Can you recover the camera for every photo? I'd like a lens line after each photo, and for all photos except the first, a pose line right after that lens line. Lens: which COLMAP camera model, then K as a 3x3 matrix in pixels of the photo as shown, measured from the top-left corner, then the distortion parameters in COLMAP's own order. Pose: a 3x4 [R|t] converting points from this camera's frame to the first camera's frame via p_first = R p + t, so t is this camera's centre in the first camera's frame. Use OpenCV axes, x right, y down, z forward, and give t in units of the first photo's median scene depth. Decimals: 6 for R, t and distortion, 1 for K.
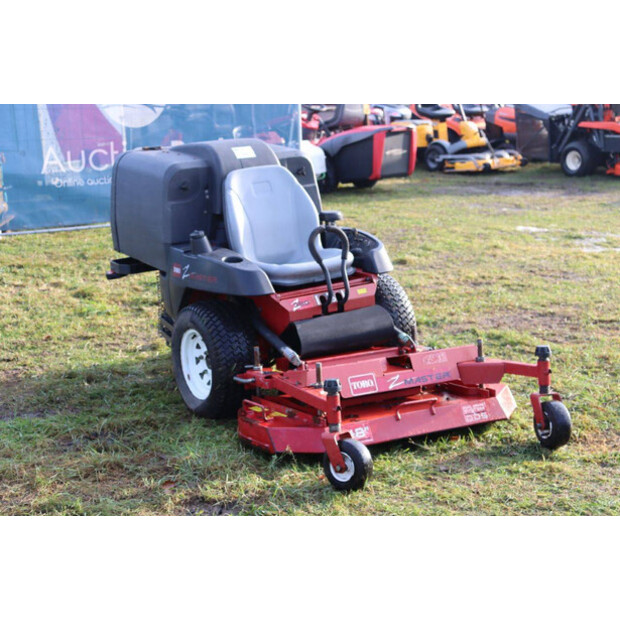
lens RADIAL K [[1183.8, 0, 309.1], [0, 1183.8, 312.2], [0, 0, 1]] dist [0.285027, 0.000000]
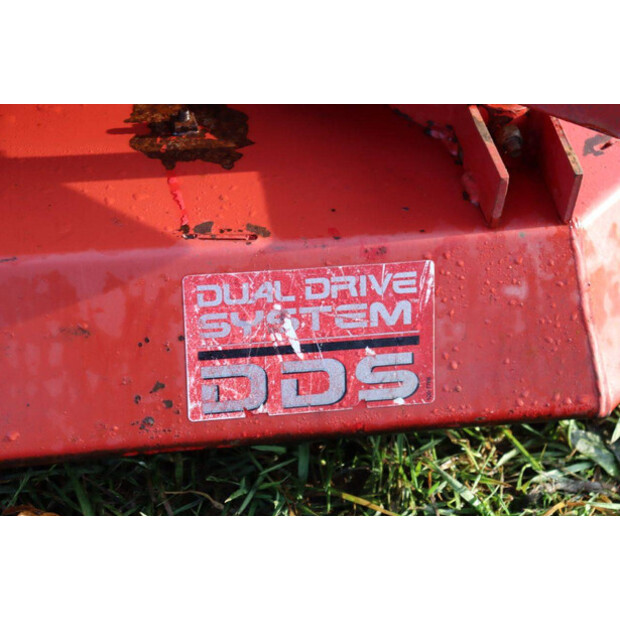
lens RADIAL K [[1439.8, 0, 309.5], [0, 1439.8, 309.3], [0, 0, 1]] dist [0.435999, 0.000000]
pose [[0.932471, 0.312209, -0.181725, 0.156699], [-0.156194, 0.802046, 0.576476, 0.000618], [0.325733, -0.509163, 0.796650, 0.852165]]
